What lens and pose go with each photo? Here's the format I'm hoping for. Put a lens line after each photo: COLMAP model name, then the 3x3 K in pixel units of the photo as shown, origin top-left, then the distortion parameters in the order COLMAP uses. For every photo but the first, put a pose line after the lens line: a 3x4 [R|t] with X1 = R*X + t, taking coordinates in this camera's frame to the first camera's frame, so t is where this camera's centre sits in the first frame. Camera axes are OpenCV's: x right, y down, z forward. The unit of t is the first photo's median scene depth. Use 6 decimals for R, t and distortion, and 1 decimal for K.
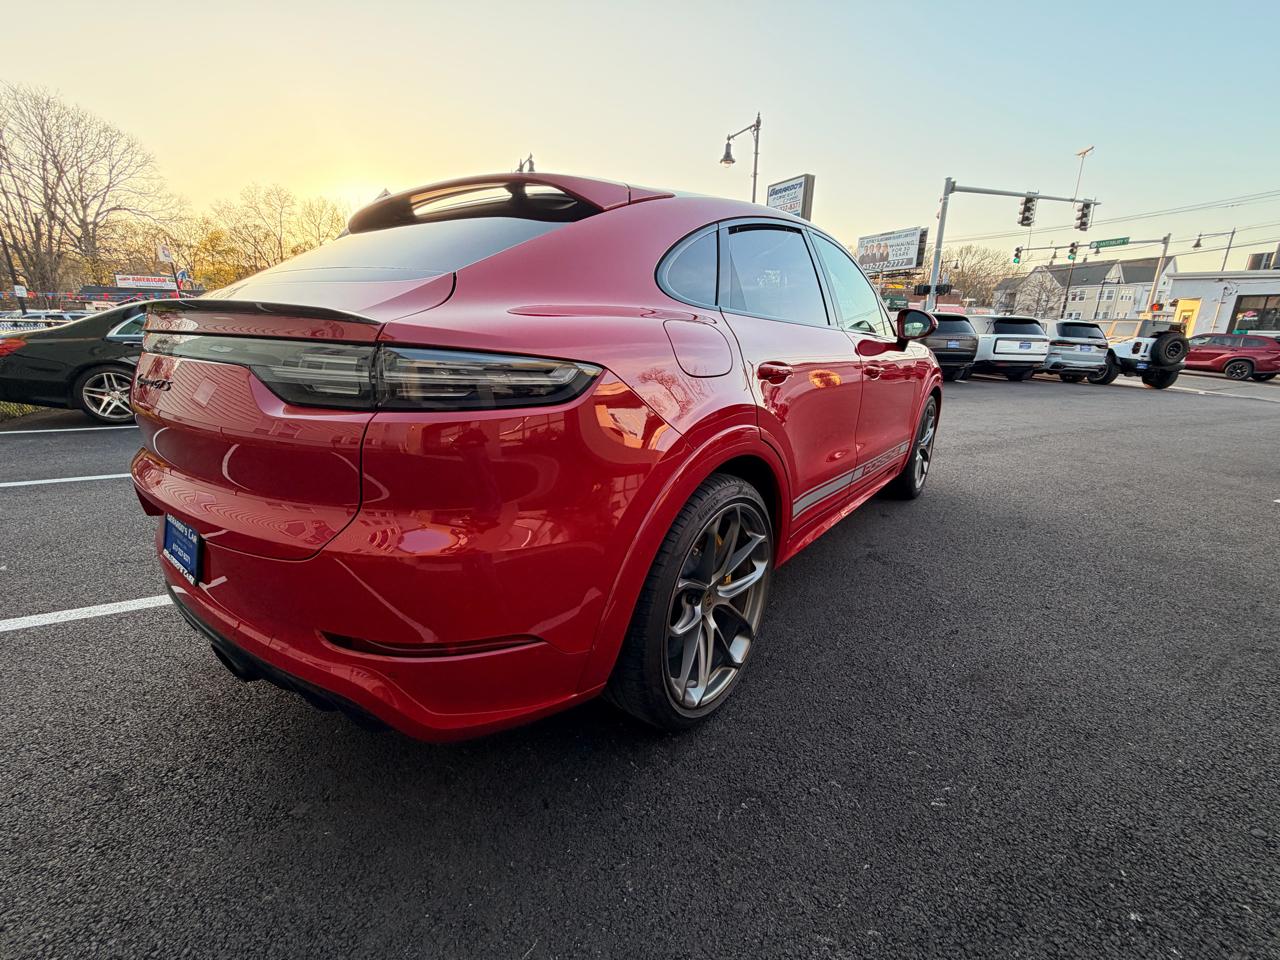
lens RADIAL K [[529.1, 0, 640.1], [0, 529.1, 478.6], [0, 0, 1]] dist [0.001144, -0.000432]
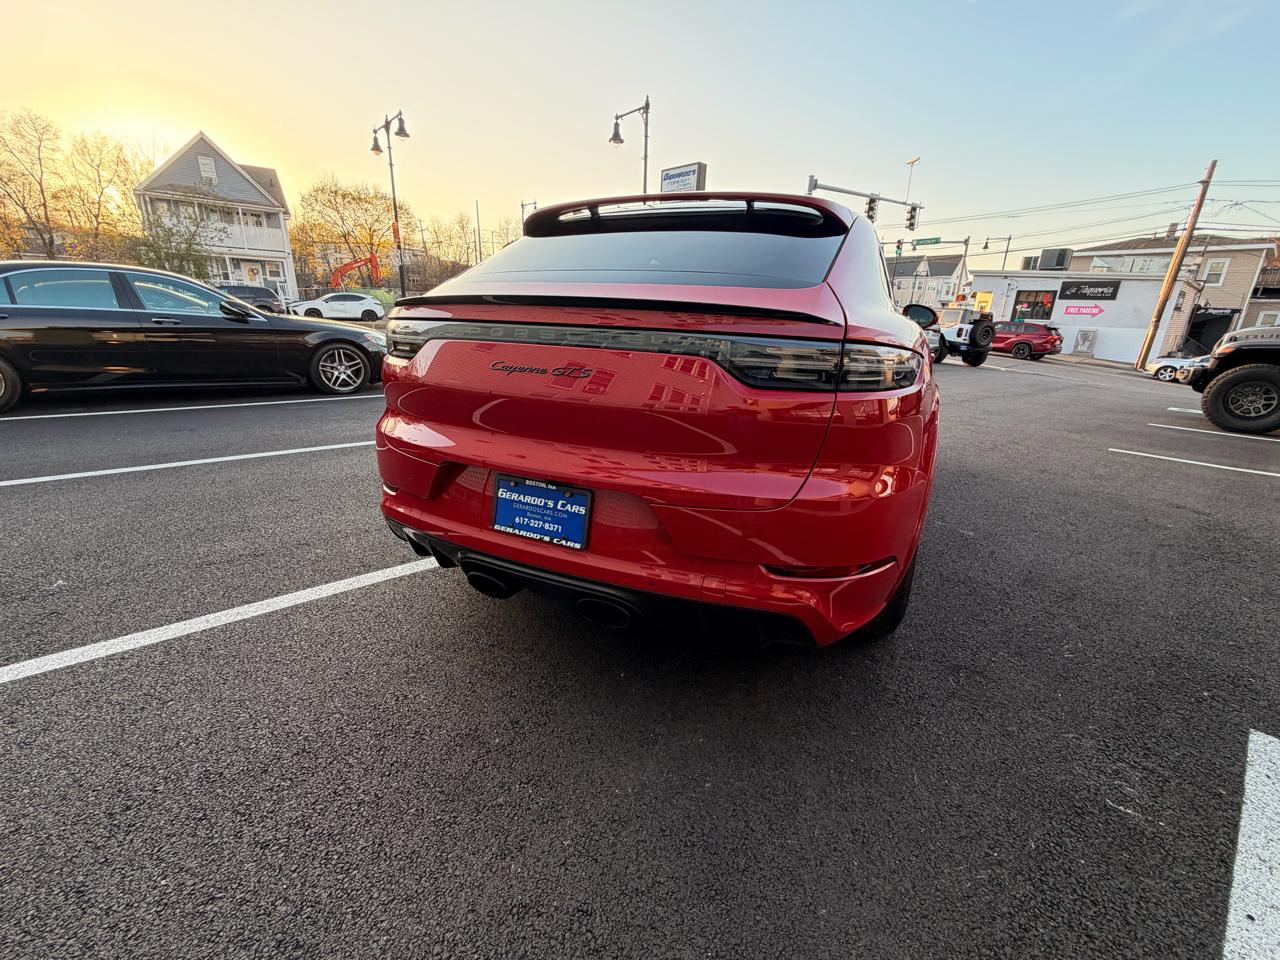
lens RADIAL K [[529.1, 0, 640.1], [0, 529.1, 478.6], [0, 0, 1]] dist [0.001144, -0.000432]
pose [[0.969575, -0.054614, 0.238625, -0.064776], [0.045448, 0.998008, 0.043748, 0.000454], [-0.240539, -0.031571, 0.970126, -0.008760]]
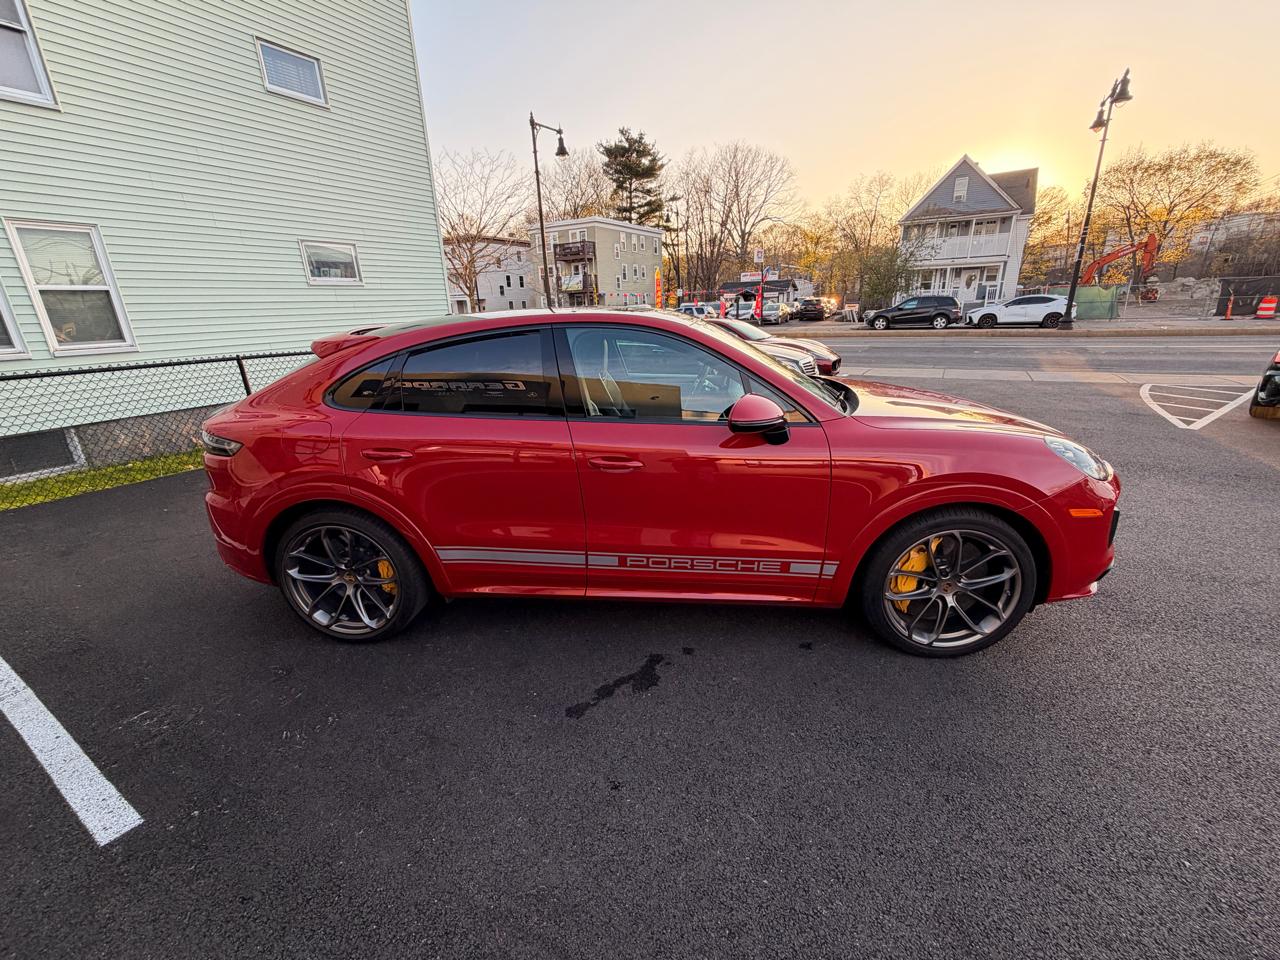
lens RADIAL K [[529.1, 0, 640.1], [0, 529.1, 478.6], [0, 0, 1]] dist [0.001144, -0.000432]
pose [[0.551145, 0.229890, -0.802116, 0.164001], [-0.188661, 0.970737, 0.148585, -0.043299], [0.812801, 0.069436, 0.578388, 0.063189]]
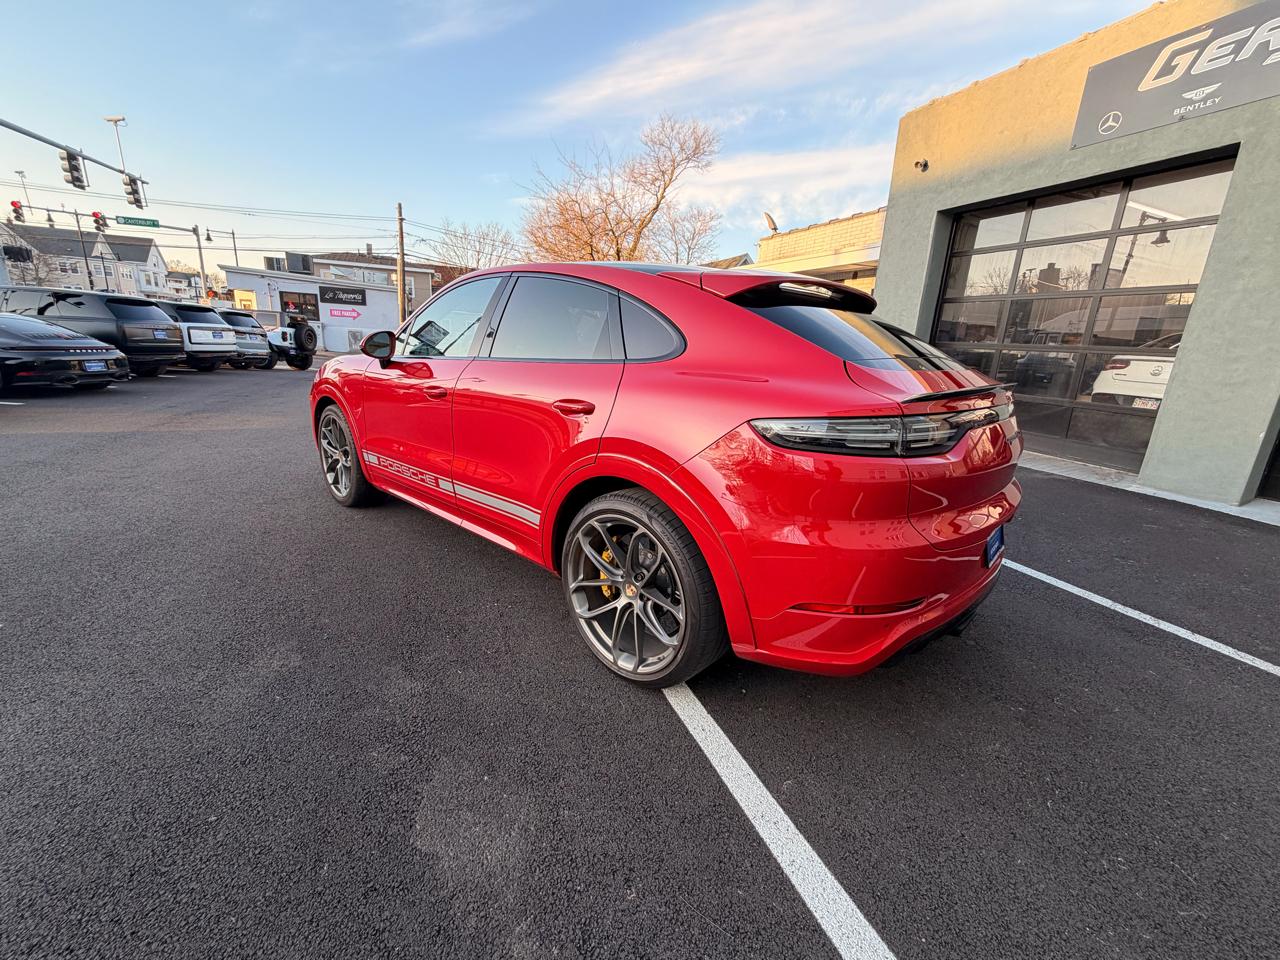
lens RADIAL K [[529.1, 0, 640.1], [0, 529.1, 478.6], [0, 0, 1]] dist [0.001144, -0.000432]
pose [[0.073979, -0.259504, 0.962904, -0.164875], [0.222020, 0.945603, 0.237784, -0.044244], [-0.972232, 0.196193, 0.127570, 0.123881]]
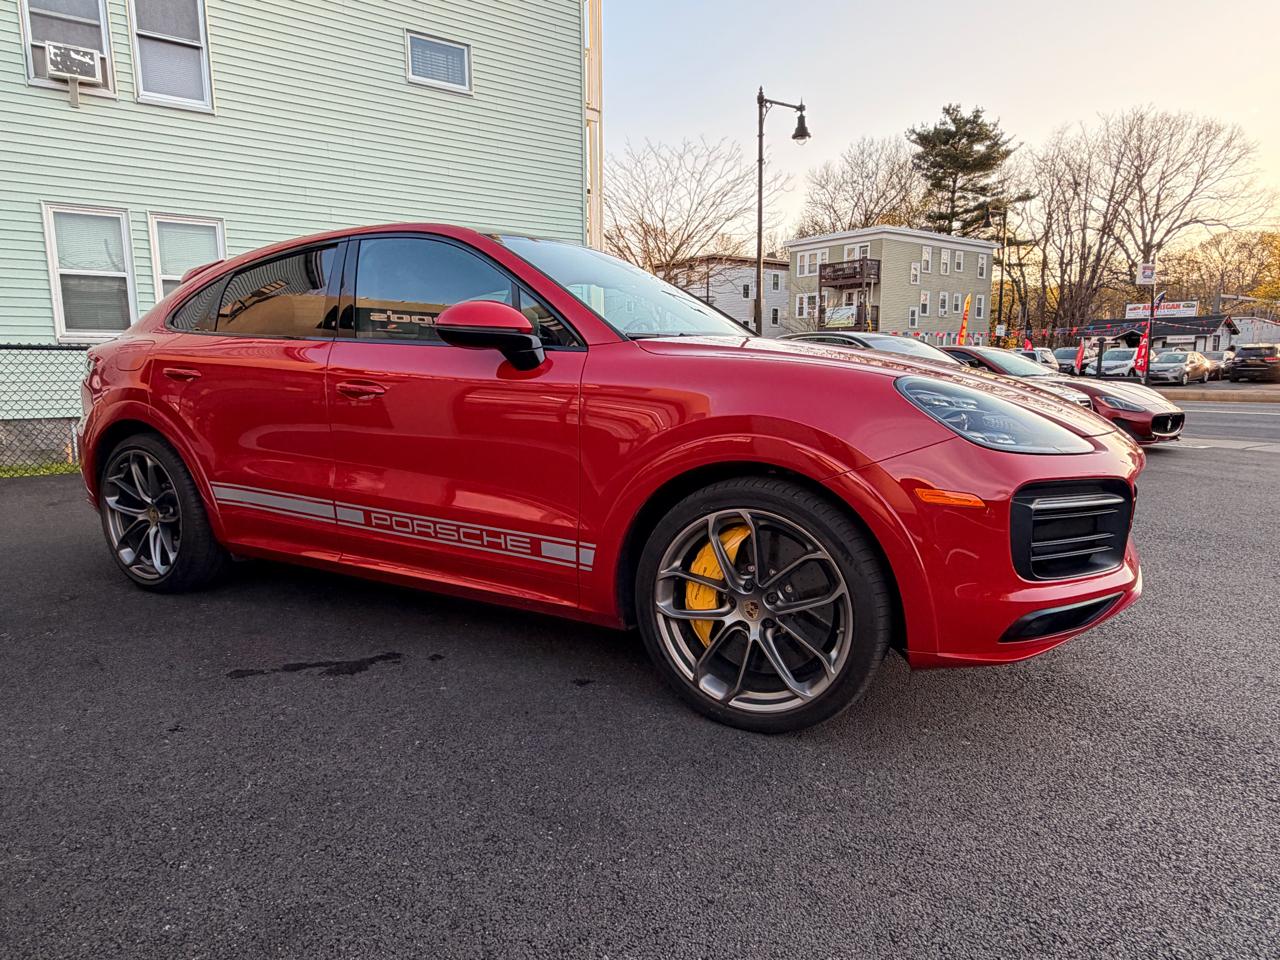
lens RADIAL K [[782.8, 0, 637.3], [0, 782.8, 483.4], [0, 0, 1]] dist [0.000544, -0.000751]
pose [[0.176690, 0.138330, -0.974498, 0.220318], [-0.264411, 0.960352, 0.088381, -0.036997], [0.948086, 0.242052, 0.206260, 0.155962]]
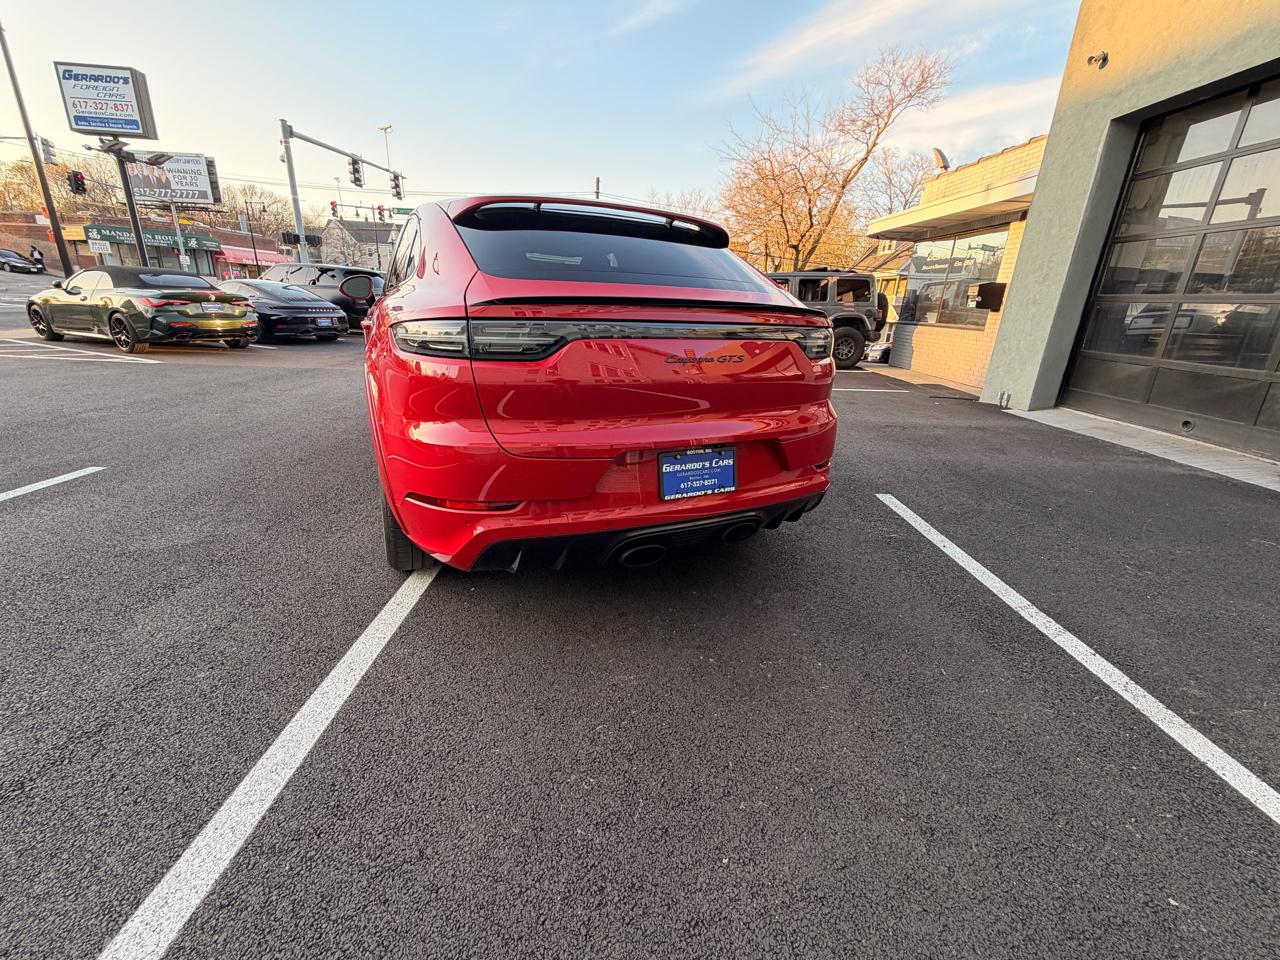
lens RADIAL K [[529.1, 0, 640.1], [0, 529.1, 478.6], [0, 0, 1]] dist [0.001144, -0.000432]
pose [[0.428649, -0.281681, 0.858438, -0.149382], [0.205475, 0.955651, 0.210979, -0.013796], [-0.879796, 0.085952, 0.467517, 0.034437]]
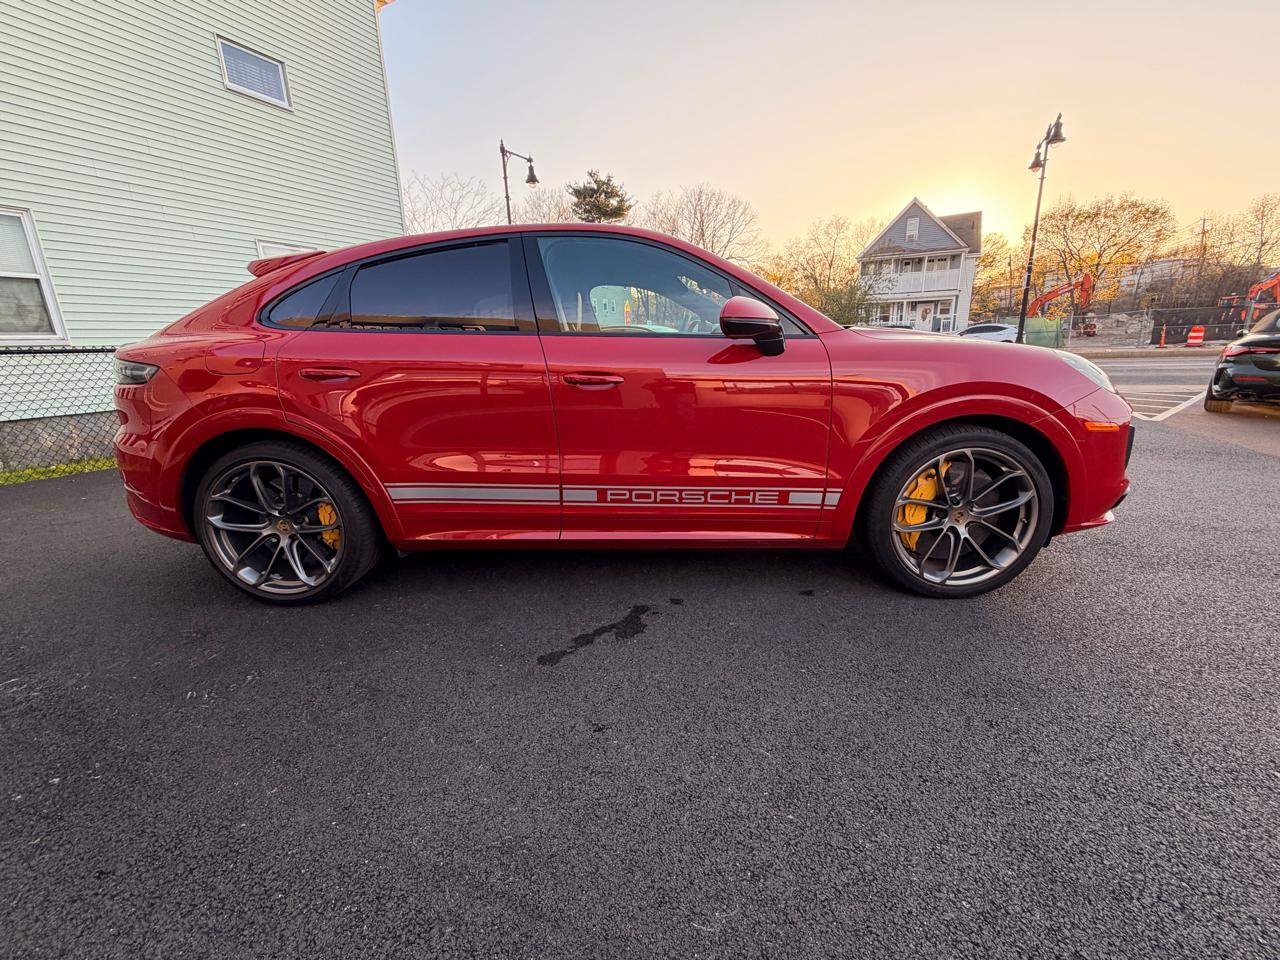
lens RADIAL K [[529.1, 0, 640.1], [0, 529.1, 478.6], [0, 0, 1]] dist [0.001144, -0.000432]
pose [[0.596784, 0.169778, -0.784235, 0.156294], [-0.182407, 0.980476, 0.073454, -0.016136], [0.781394, 0.099213, 0.616101, 0.071783]]
